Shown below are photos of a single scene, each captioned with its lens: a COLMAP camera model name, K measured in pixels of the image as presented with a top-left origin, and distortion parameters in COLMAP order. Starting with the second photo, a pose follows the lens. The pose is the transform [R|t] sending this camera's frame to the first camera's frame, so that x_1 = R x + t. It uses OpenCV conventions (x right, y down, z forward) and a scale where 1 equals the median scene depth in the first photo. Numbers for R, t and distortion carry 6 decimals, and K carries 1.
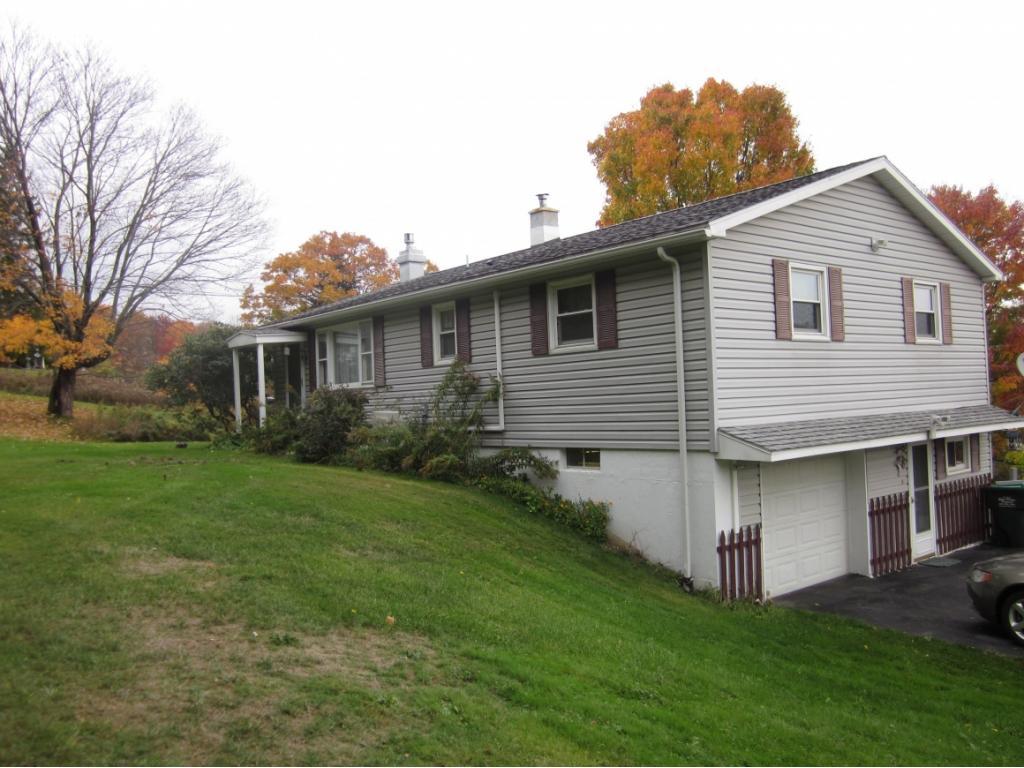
lens RADIAL K [[842.5, 0, 512.5], [0, 842.5, 400.6], [0, 0, 1]] dist [-0.016414, -0.020460]
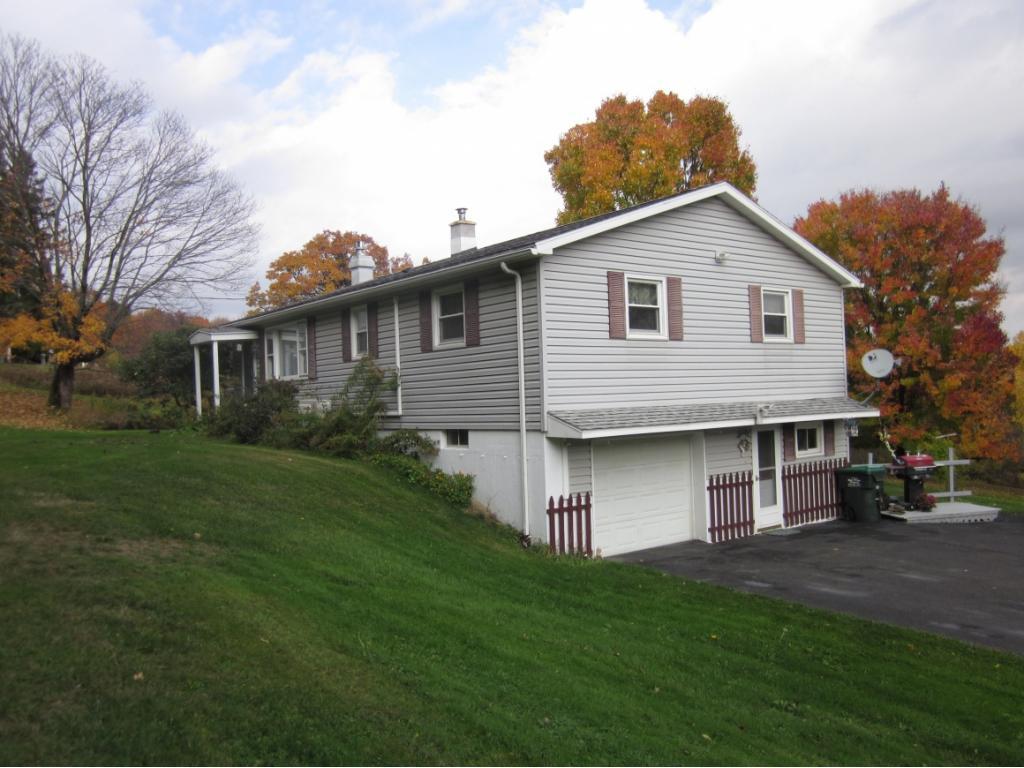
lens RADIAL K [[857.8, 0, 511.3], [0, 857.8, 408.8], [0, 0, 1]] dist [-0.040262, 0.004487]
pose [[0.999583, 0.005067, -0.028417, 0.152180], [-0.004744, 0.999924, 0.011414, 0.010067], [0.028473, -0.011274, 0.999531, -0.161193]]
